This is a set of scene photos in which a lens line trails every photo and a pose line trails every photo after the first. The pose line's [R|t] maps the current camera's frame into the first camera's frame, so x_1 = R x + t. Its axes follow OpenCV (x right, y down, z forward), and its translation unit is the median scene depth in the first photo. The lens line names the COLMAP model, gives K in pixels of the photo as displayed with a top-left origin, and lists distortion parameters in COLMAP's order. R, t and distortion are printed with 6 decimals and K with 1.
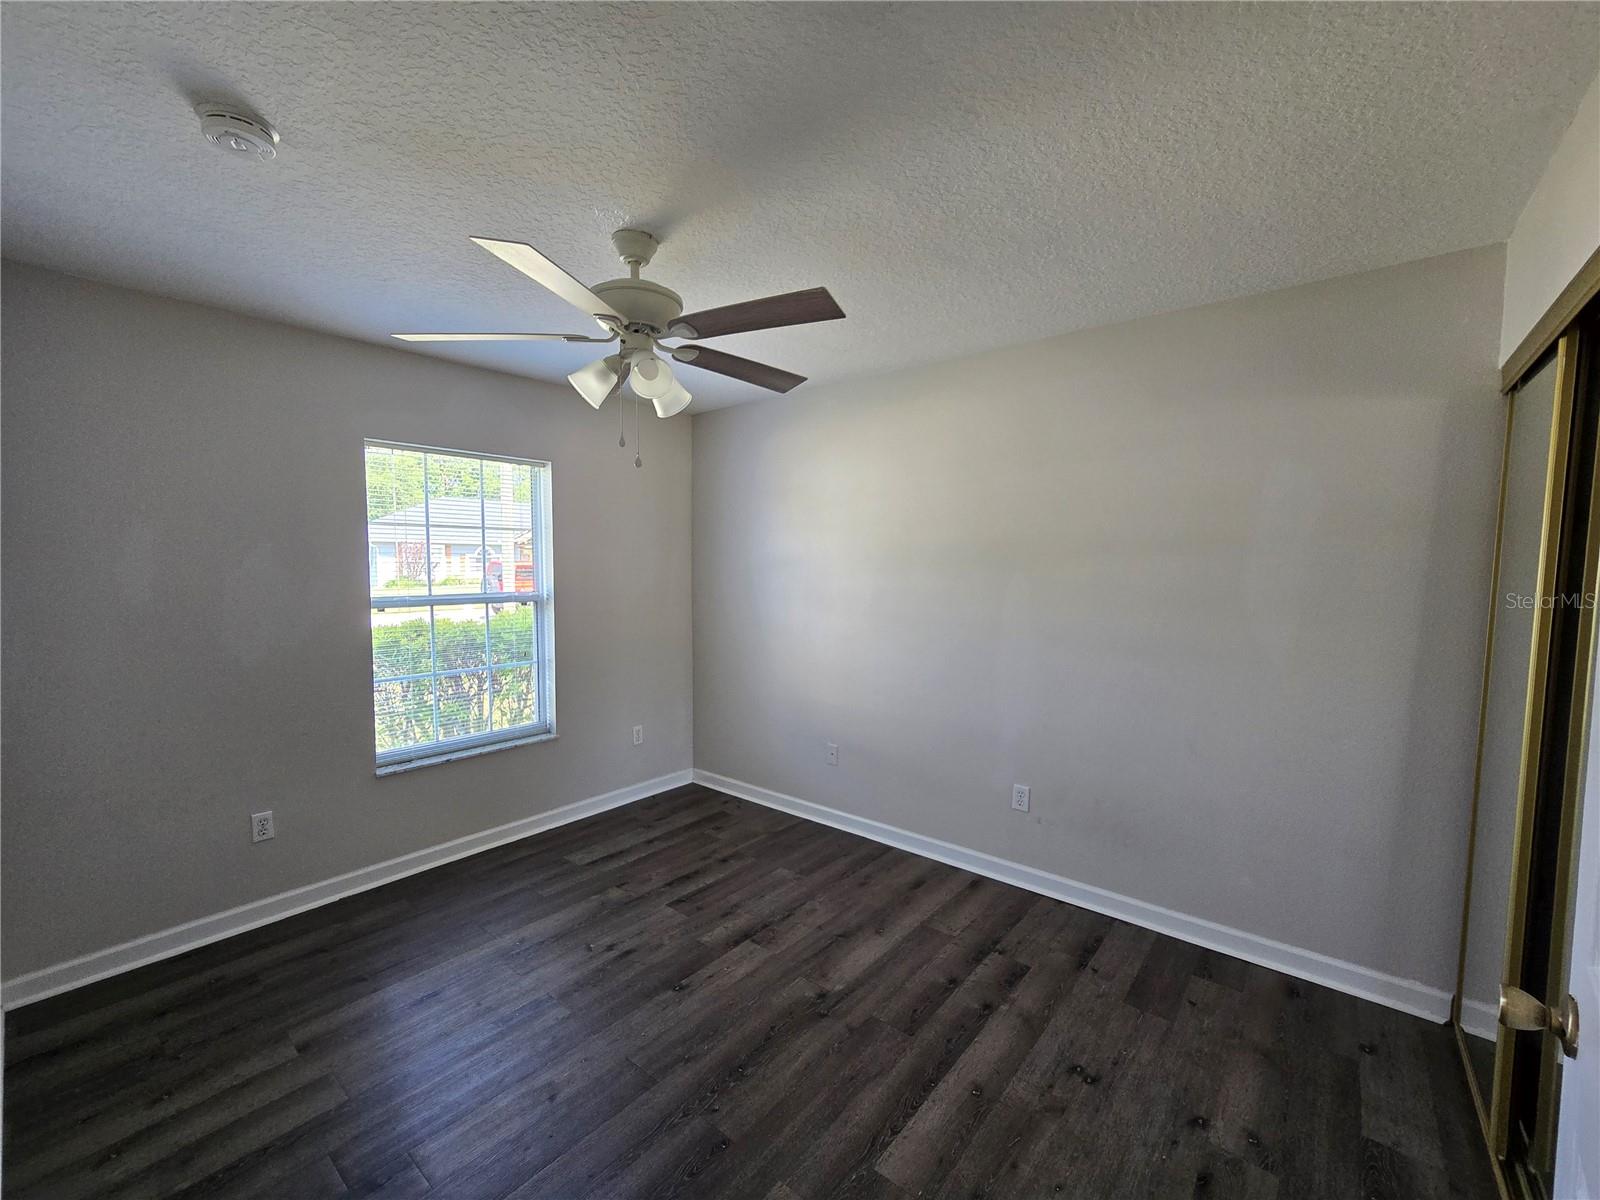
lens RADIAL K [[656.9, 0, 801.7], [0, 656.9, 608.8], [0, 0, 1]] dist [-0.004739, 0.000272]
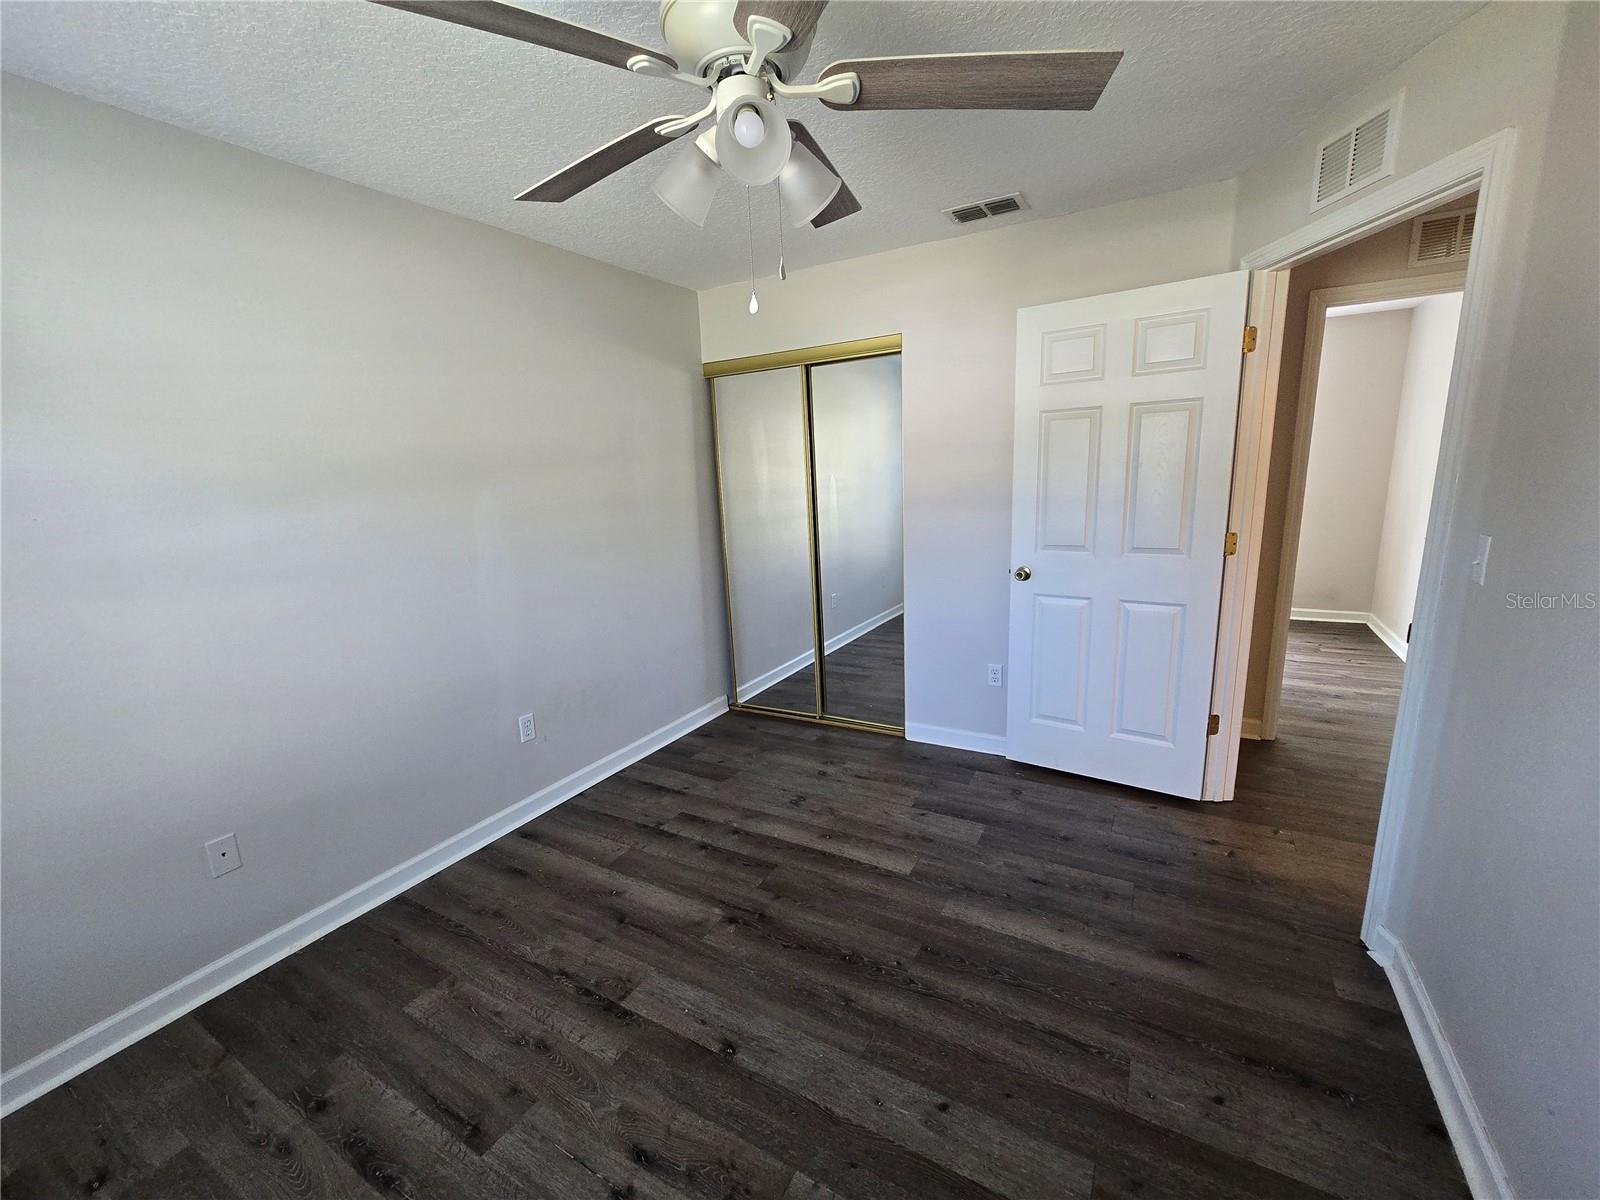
lens RADIAL K [[656.9, 0, 801.7], [0, 656.9, 608.8], [0, 0, 1]] dist [-0.004739, 0.000272]
pose [[-0.165228, -0.205865, 0.964530, -0.788870], [0.108878, 0.968187, 0.225297, -0.063068], [-0.980227, 0.142241, -0.137558, 0.918366]]
